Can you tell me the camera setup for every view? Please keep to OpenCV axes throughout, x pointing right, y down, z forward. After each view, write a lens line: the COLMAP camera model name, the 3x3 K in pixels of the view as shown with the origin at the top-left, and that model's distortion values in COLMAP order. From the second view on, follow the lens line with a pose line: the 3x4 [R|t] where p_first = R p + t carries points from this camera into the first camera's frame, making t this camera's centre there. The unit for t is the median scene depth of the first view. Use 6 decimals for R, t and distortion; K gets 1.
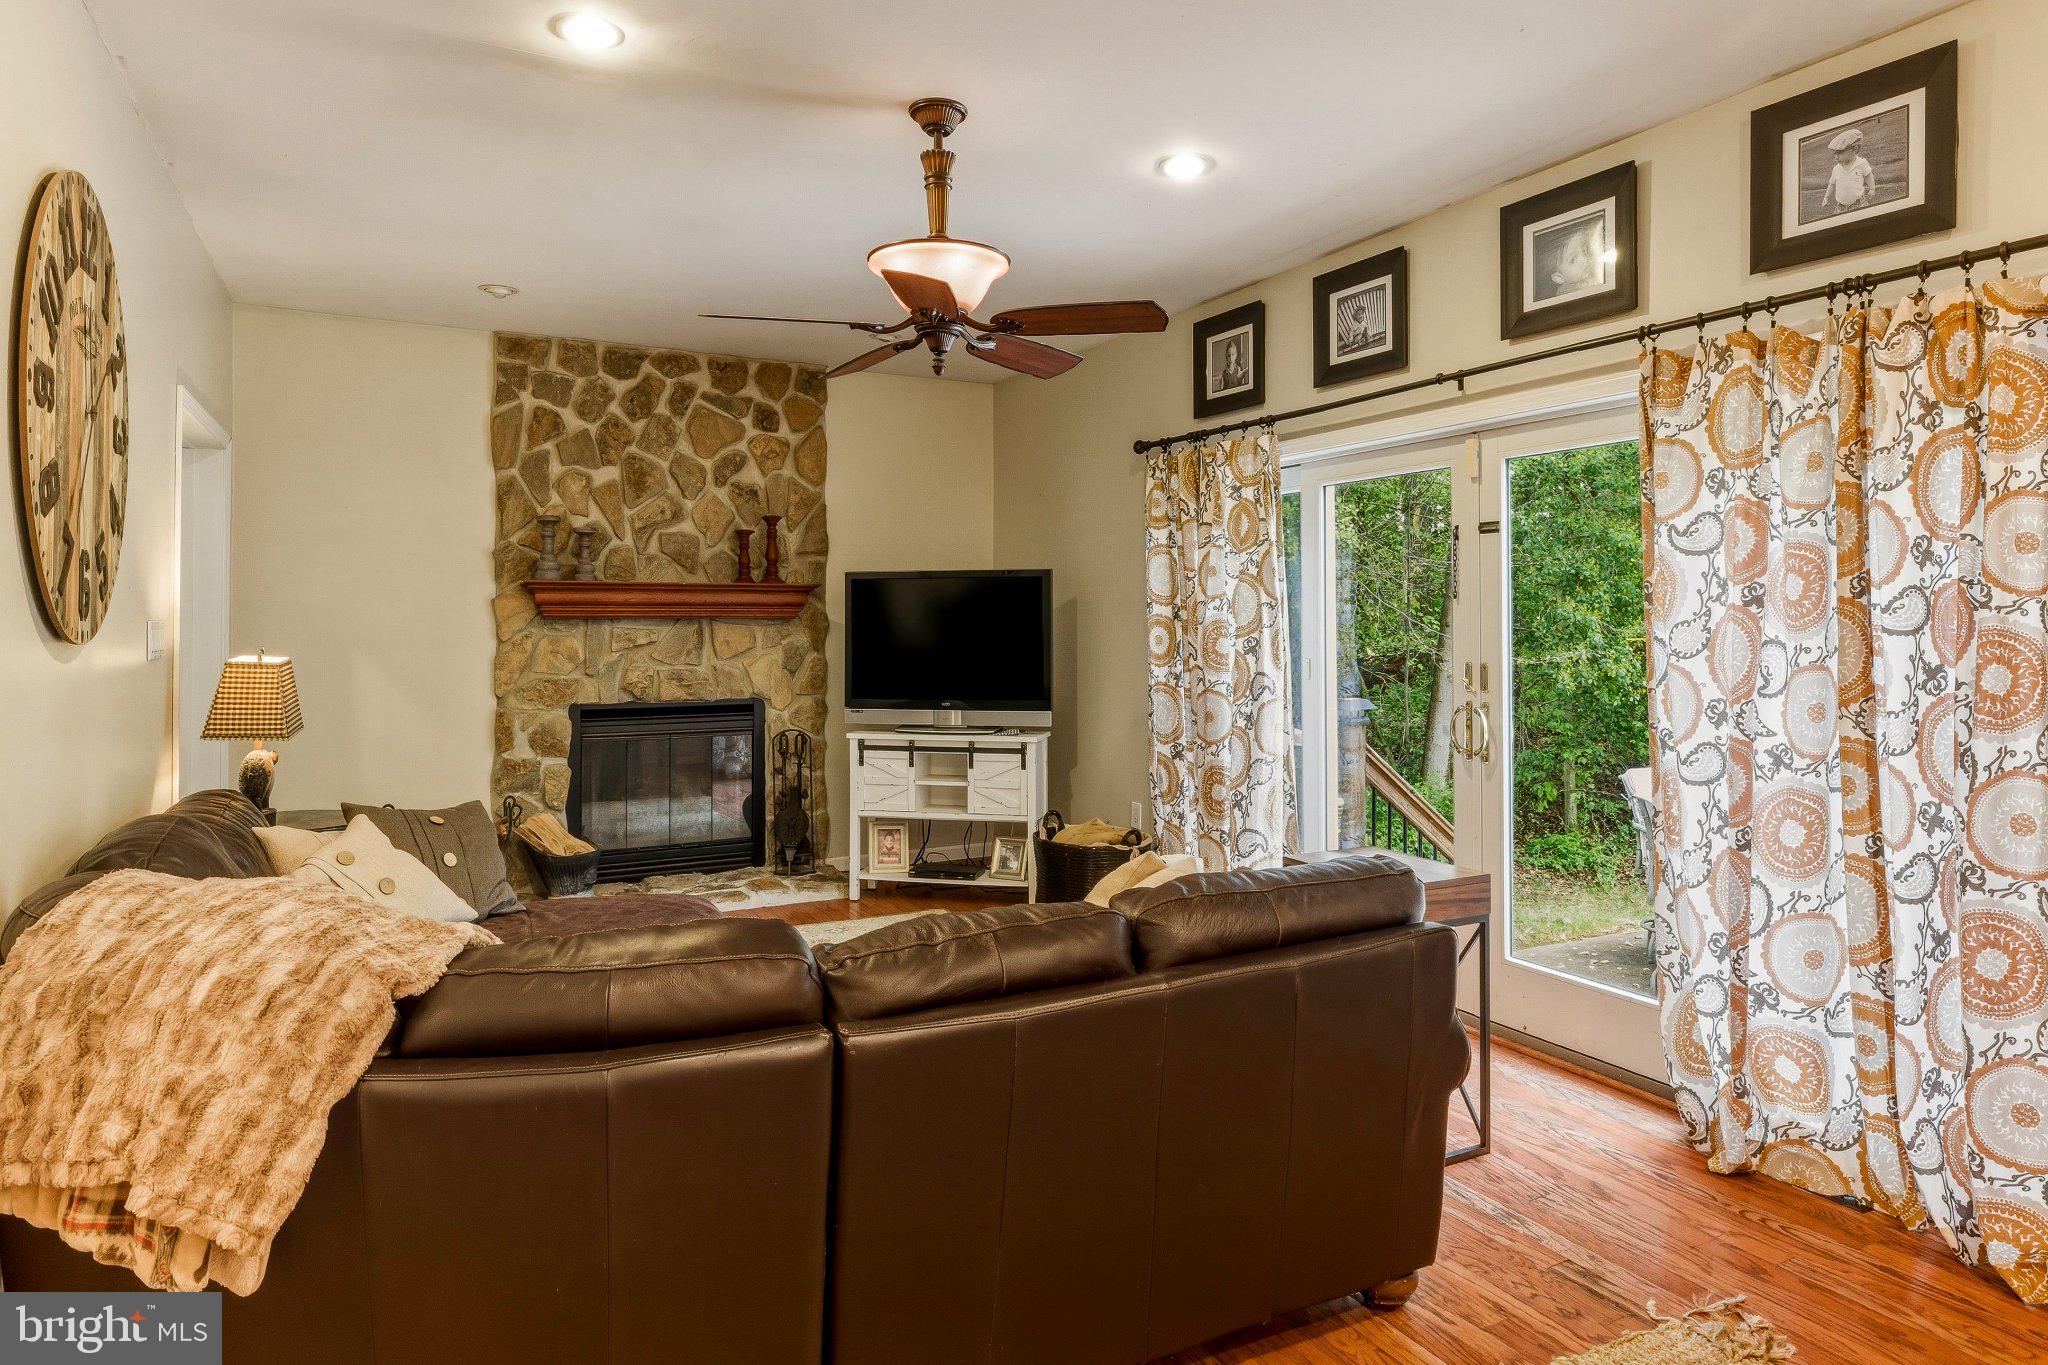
lens RADIAL K [[1109.2, 0, 1177.1], [0, 1109.2, 610.9], [0, 0, 1]] dist [0.000364, 0.000964]
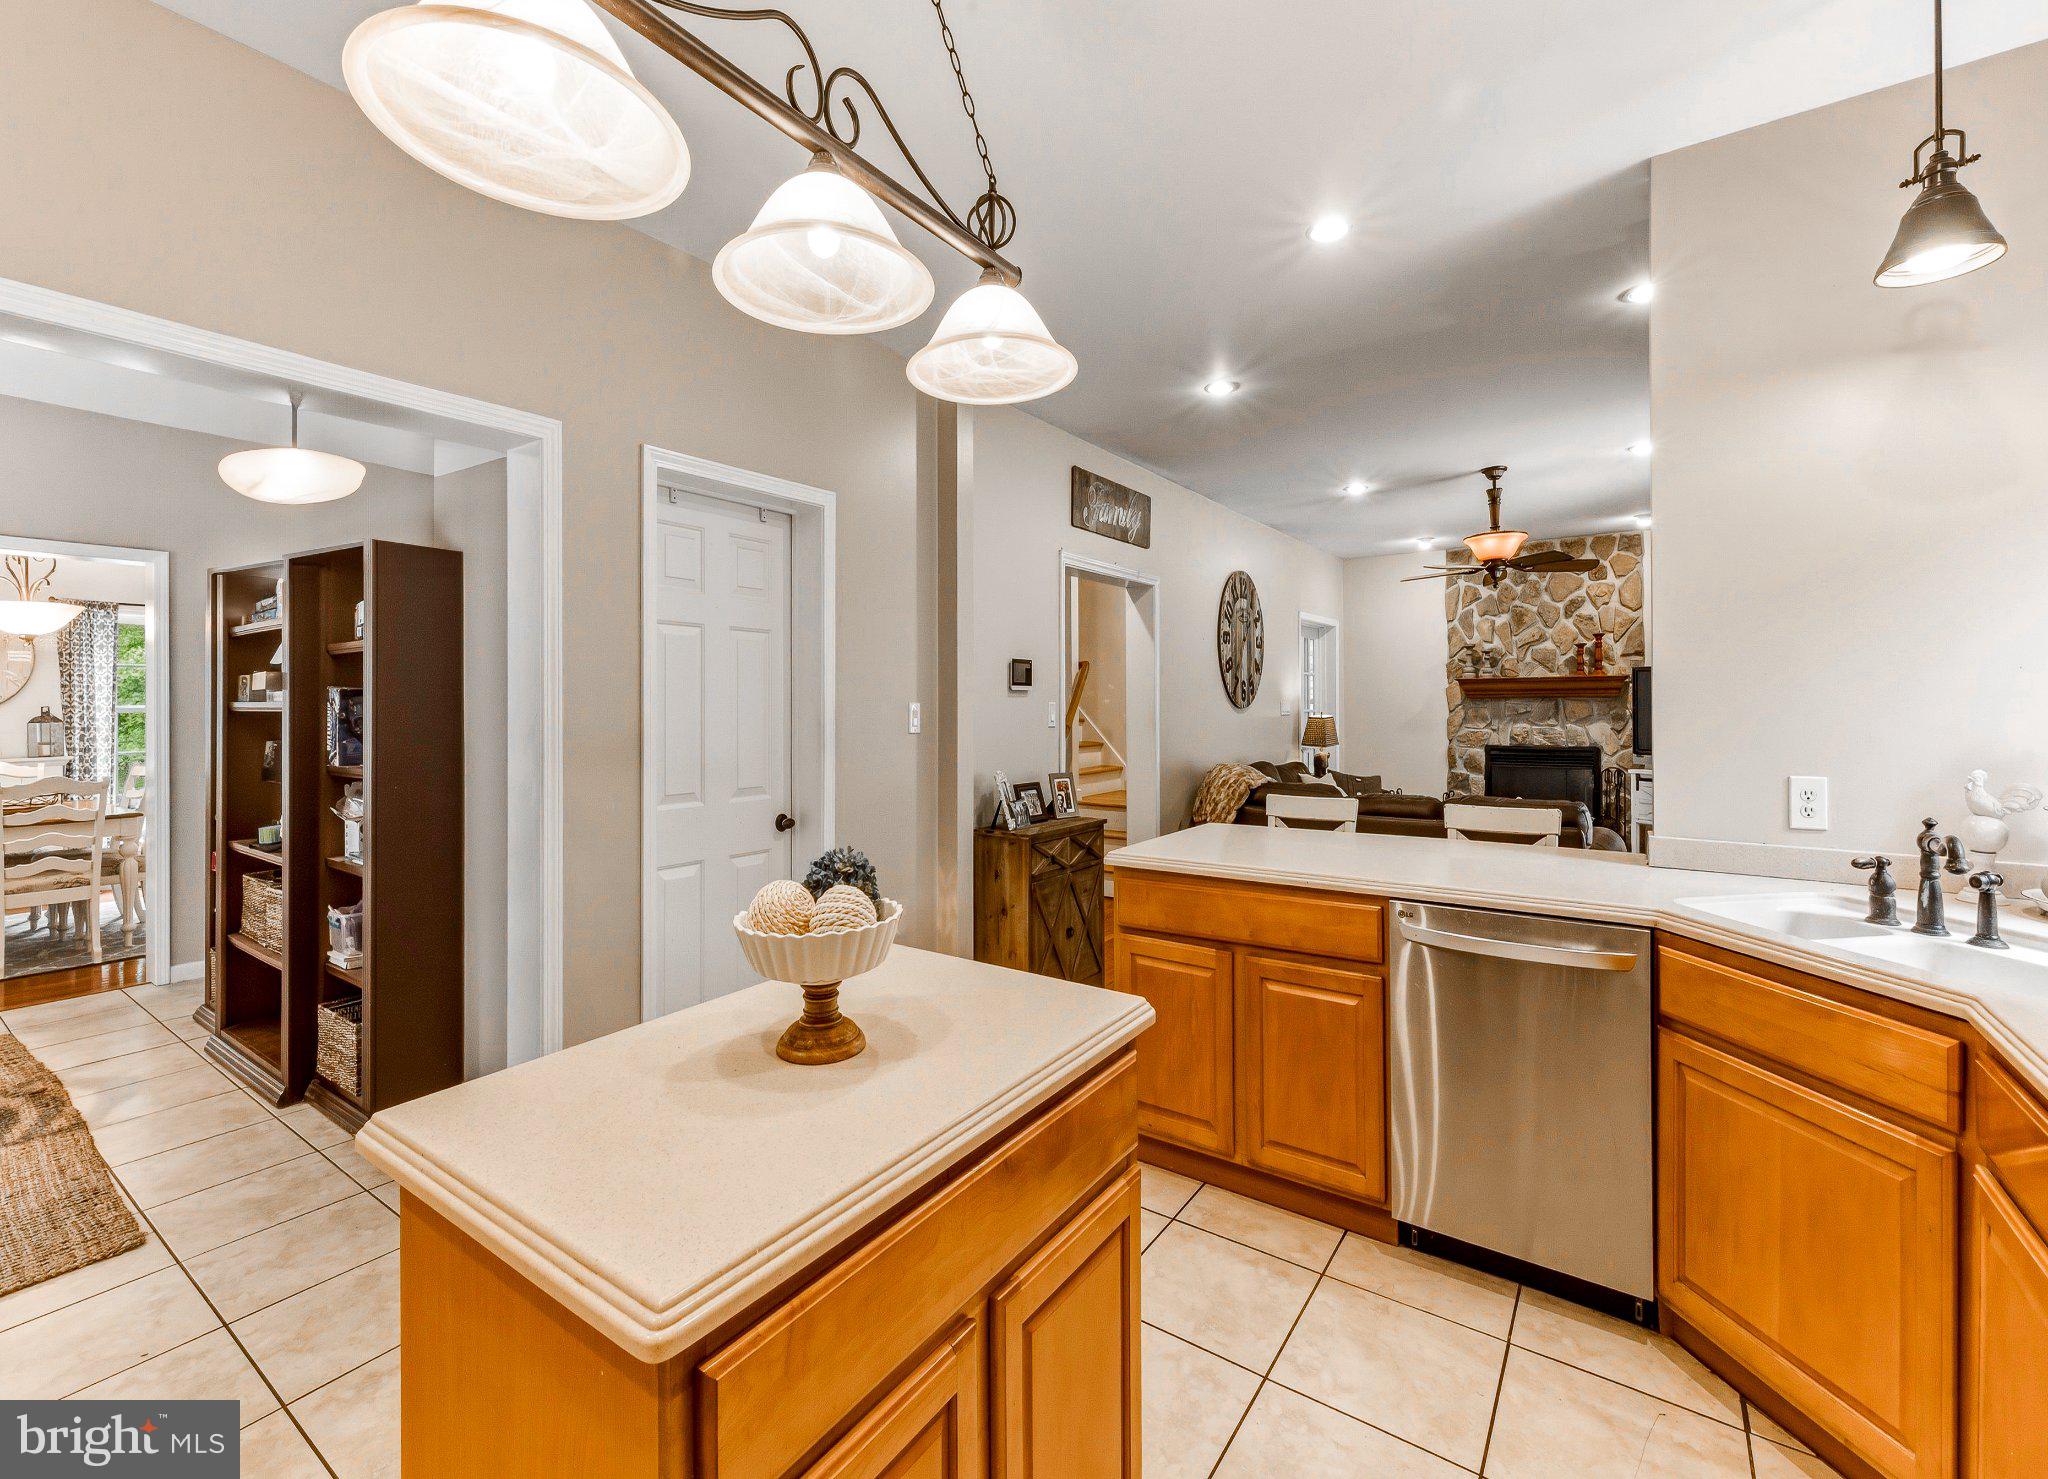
lens RADIAL K [[831.8, 0, 1020.0], [0, 831.8, 702.4], [0, 0, 1]] dist [-0.000914, -0.000123]
pose [[0.376416, -0.004222, -0.926441, 0.456390], [0.015399, 0.999880, 0.001699, -0.000944], [0.926323, -0.014906, 0.376436, -0.241755]]
